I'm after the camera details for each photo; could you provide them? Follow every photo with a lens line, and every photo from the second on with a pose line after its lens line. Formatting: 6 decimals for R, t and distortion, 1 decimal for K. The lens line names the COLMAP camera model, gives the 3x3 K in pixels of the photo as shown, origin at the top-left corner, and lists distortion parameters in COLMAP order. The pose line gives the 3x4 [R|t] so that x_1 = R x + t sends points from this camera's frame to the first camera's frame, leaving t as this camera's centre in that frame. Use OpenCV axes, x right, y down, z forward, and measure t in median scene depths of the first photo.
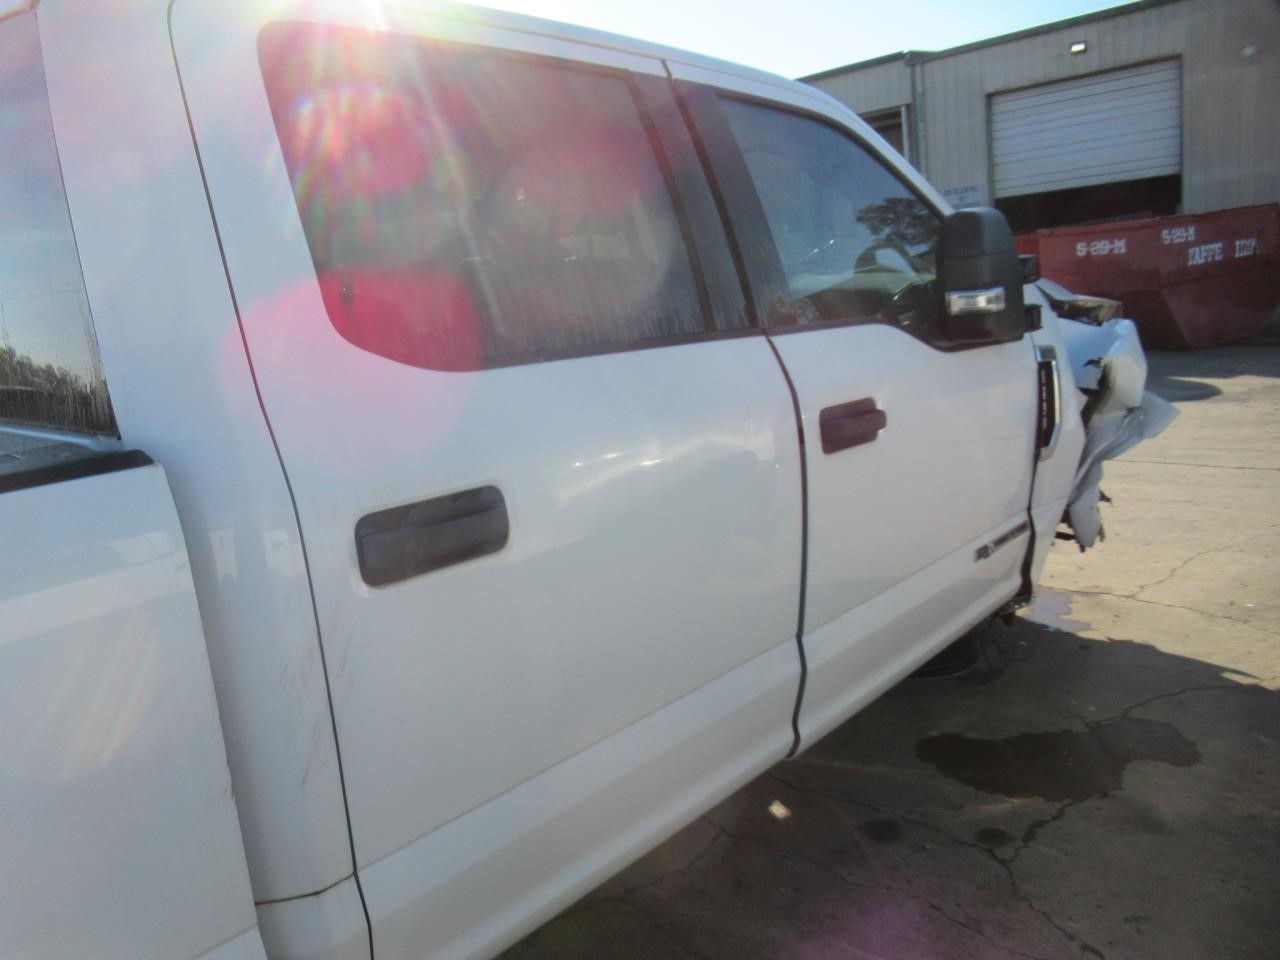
lens RADIAL K [[1007.9, 0, 640.0], [0, 1007.9, 480.0], [0, 0, 1]] dist [-0.008724, -0.000917]
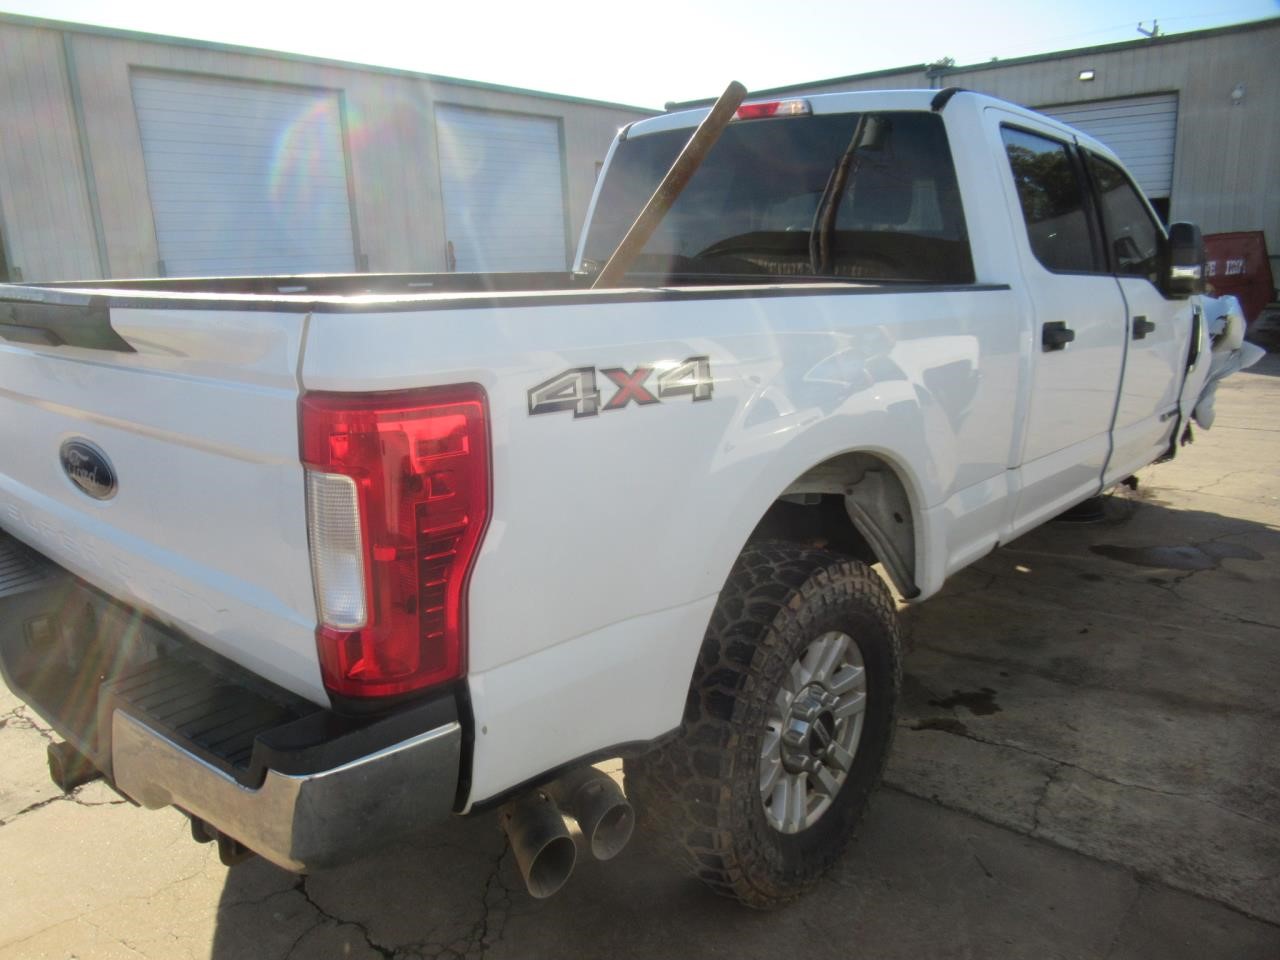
lens RADIAL K [[1007.9, 0, 640.0], [0, 1007.9, 480.0], [0, 0, 1]] dist [-0.008724, -0.000917]
pose [[0.996673, 0.064834, 0.049399, -0.429242], [-0.065748, 0.997690, 0.017098, 0.138789], [-0.048176, -0.020289, 0.998633, -0.468949]]
